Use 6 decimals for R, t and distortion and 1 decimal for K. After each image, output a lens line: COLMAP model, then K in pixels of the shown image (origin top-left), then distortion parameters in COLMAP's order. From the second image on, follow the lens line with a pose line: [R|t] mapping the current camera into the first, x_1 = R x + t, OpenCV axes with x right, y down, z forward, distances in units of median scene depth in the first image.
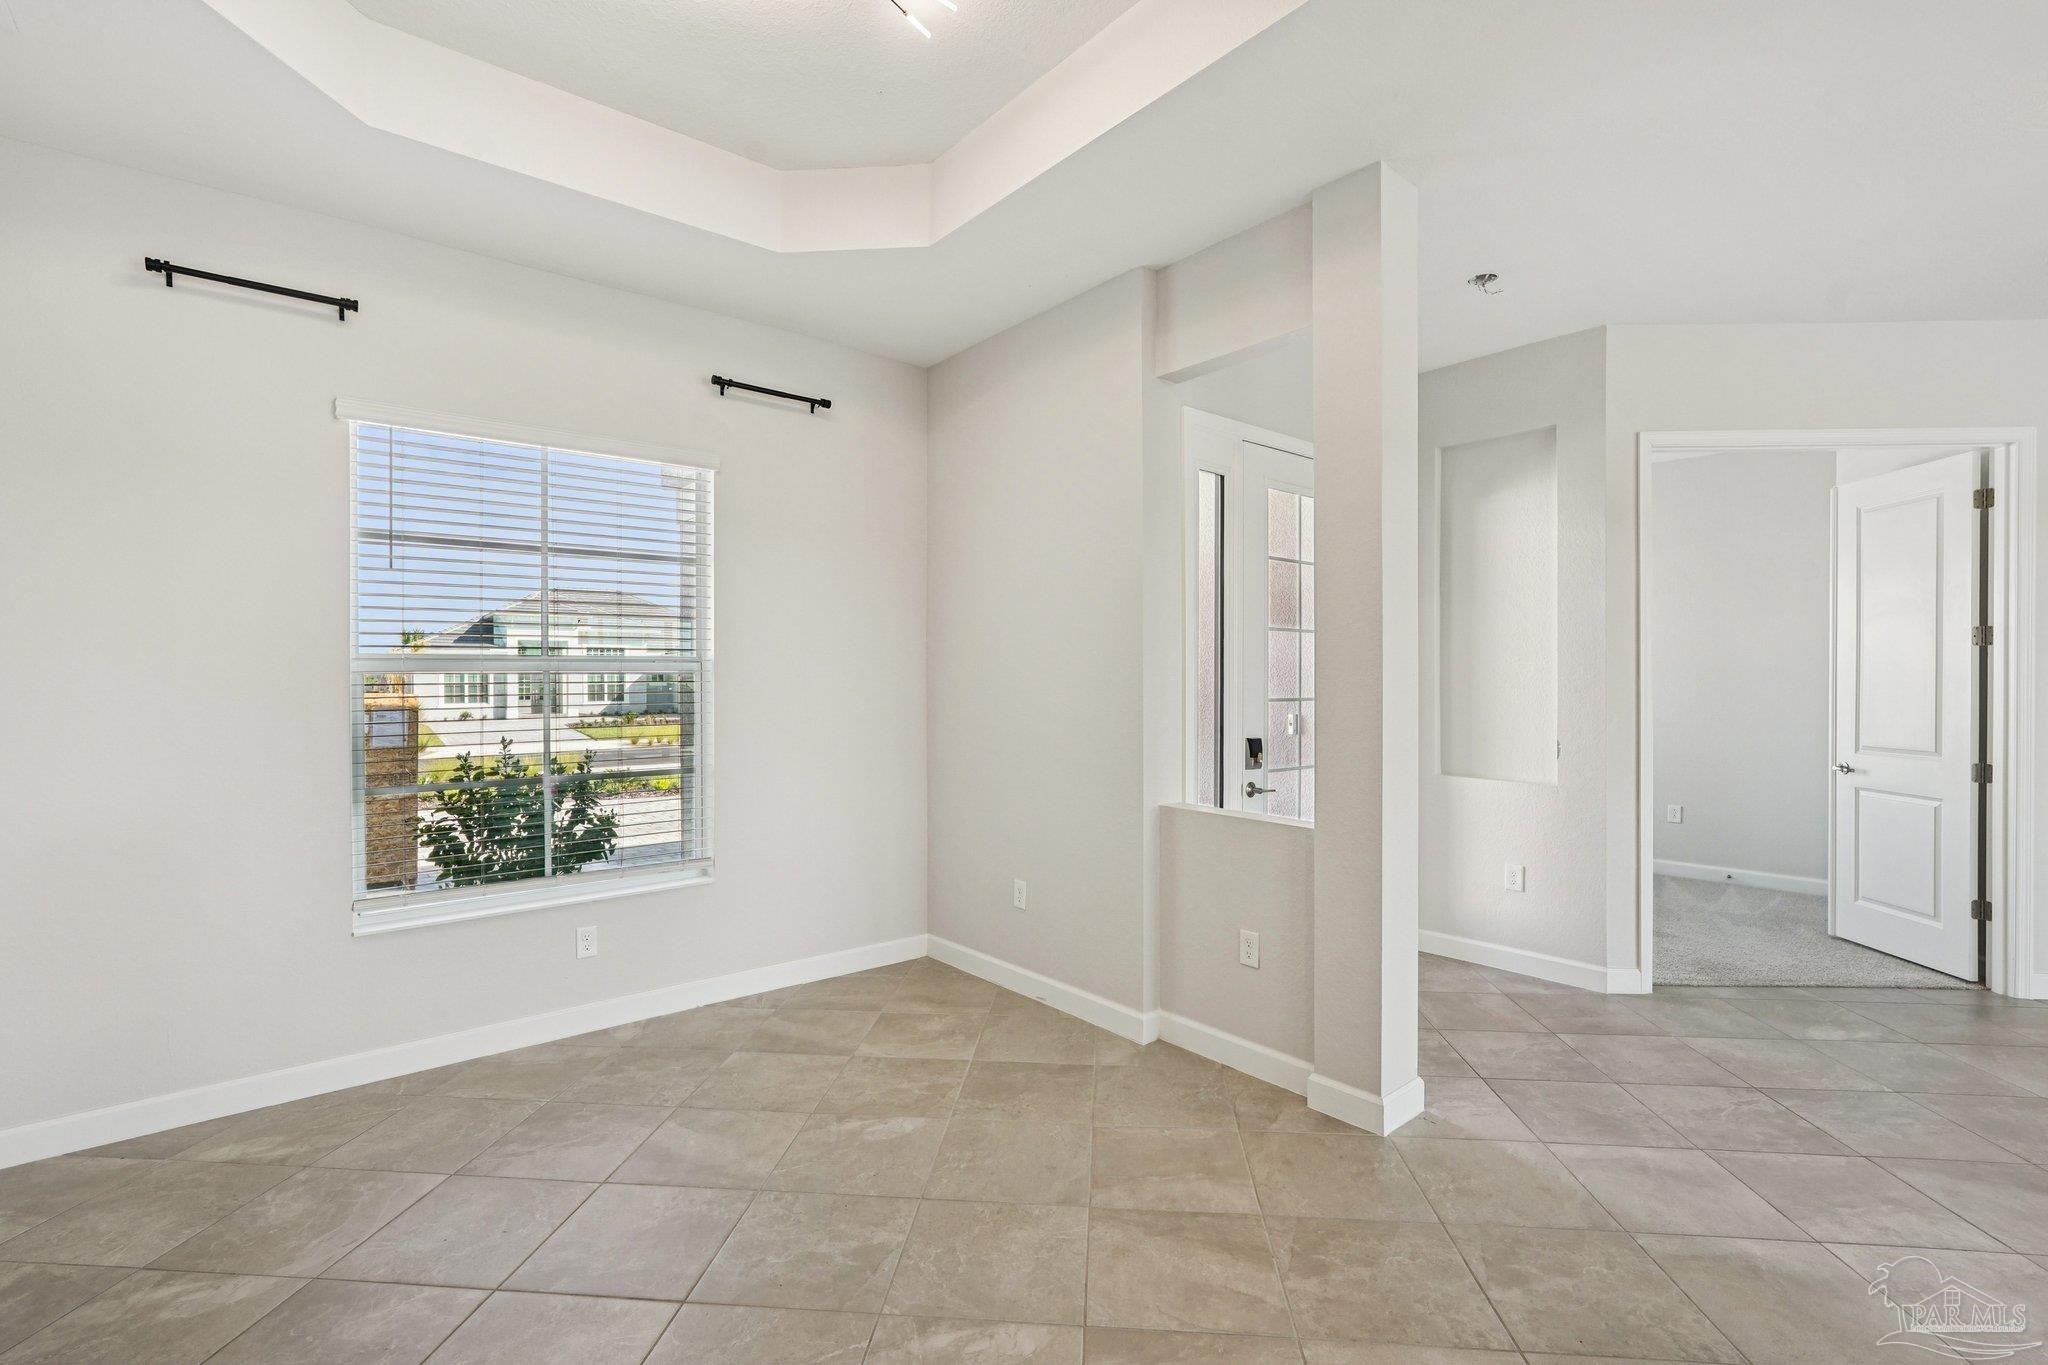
lens RADIAL K [[918.5, 0, 1024.8], [0, 918.5, 687.9], [0, 0, 1]] dist [-0.000367, 0.000441]
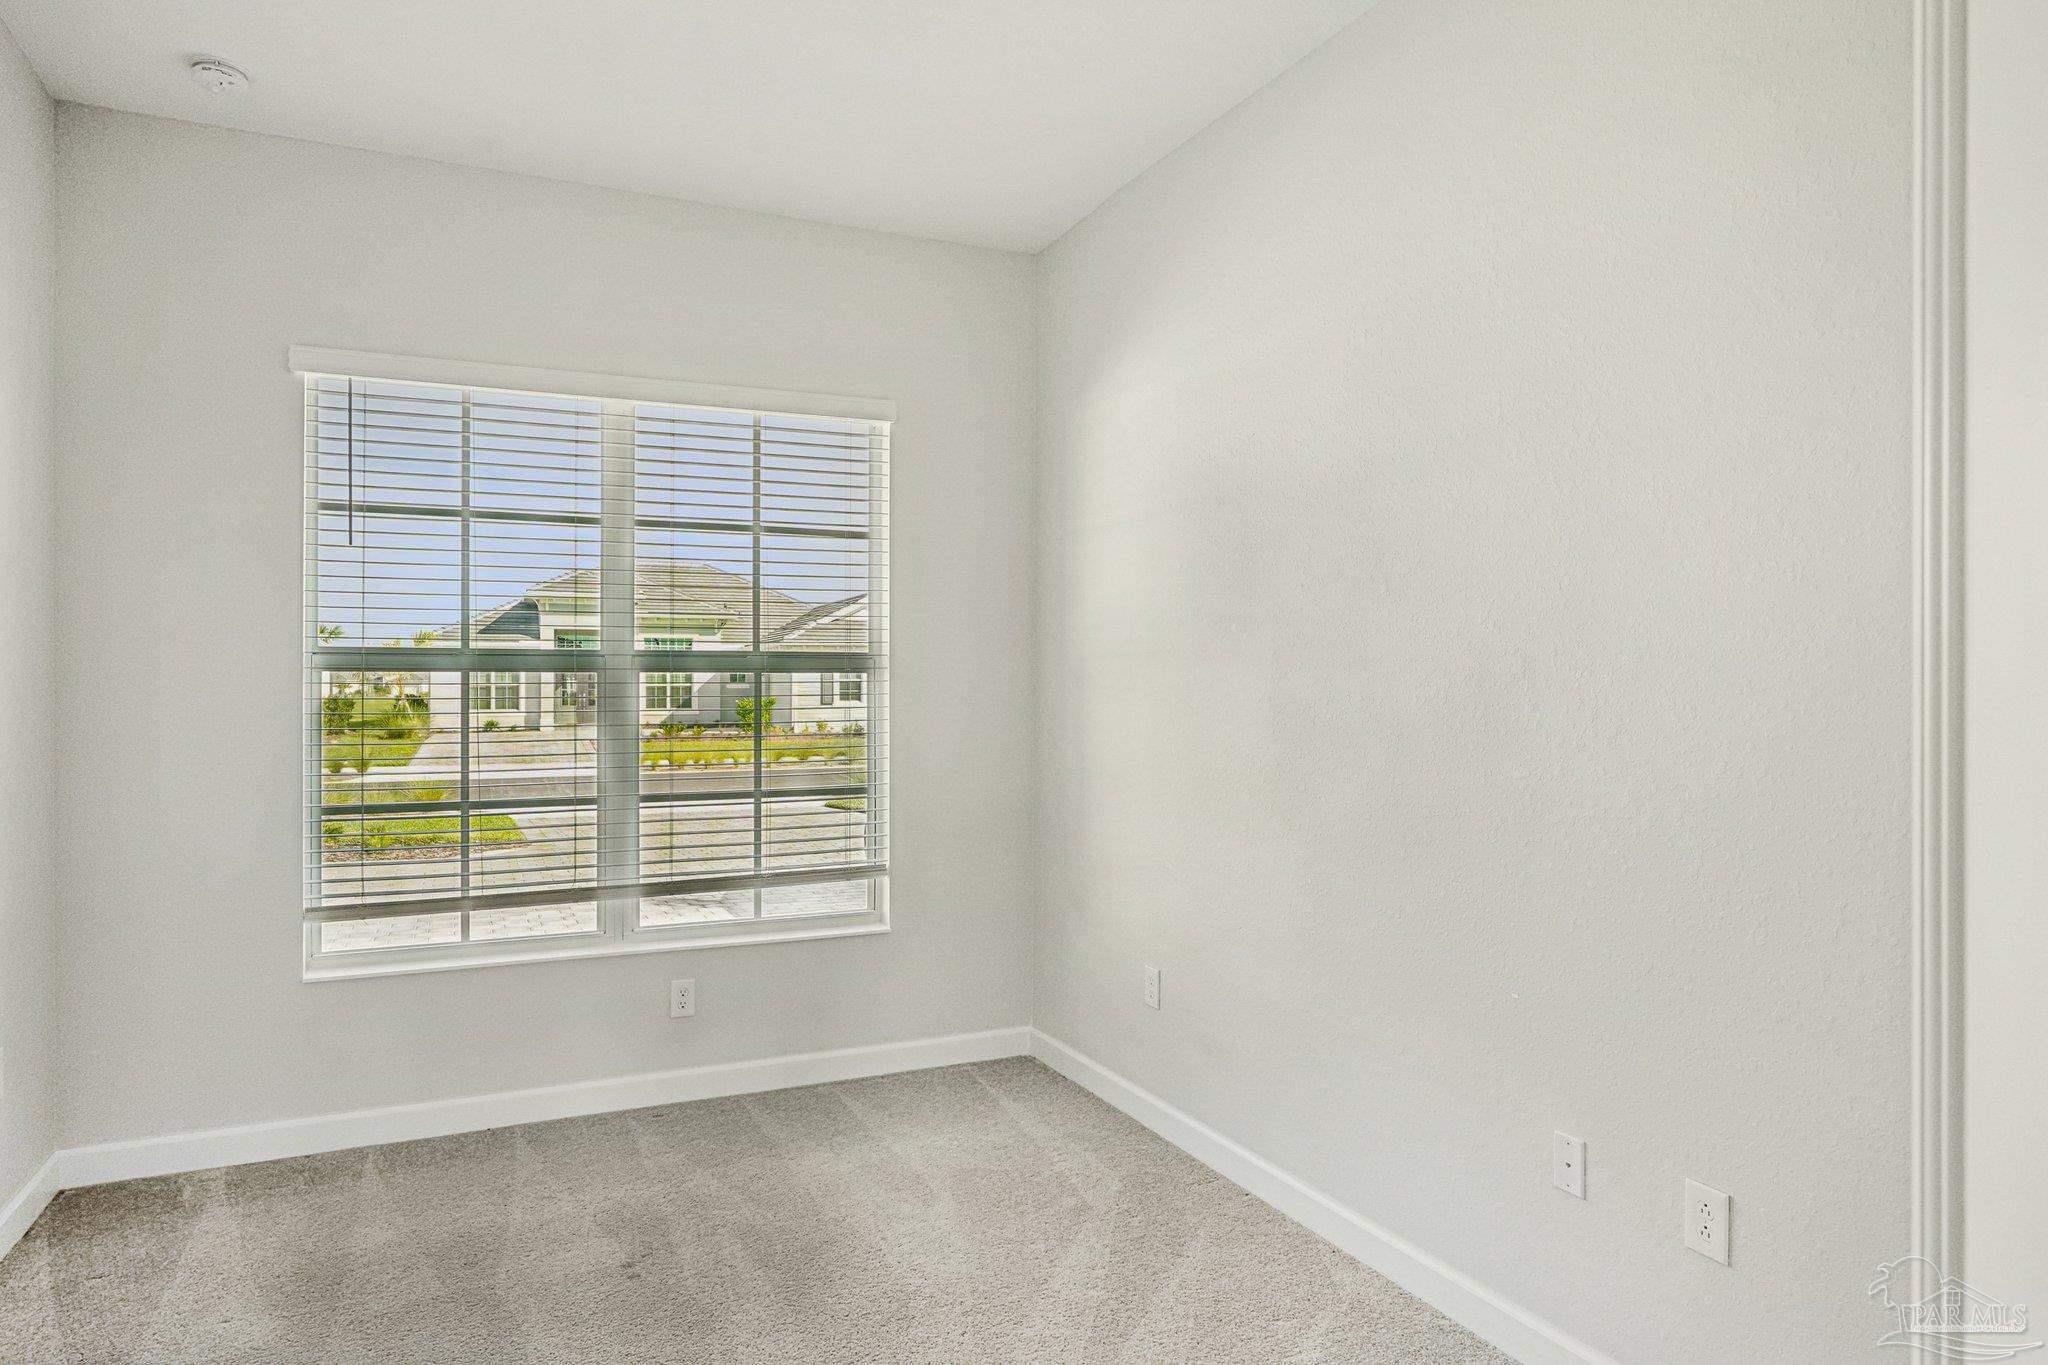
lens RADIAL K [[1189.3, 0, 1024.0], [0, 1189.3, 682.5], [0, 0, 1]] dist [-0.003533, -0.000478]
pose [[0.967006, 0.001773, -0.254746, 0.129547], [-0.004082, 0.999955, -0.008533, 0.001348], [0.254720, 0.009291, 0.966970, 0.078523]]
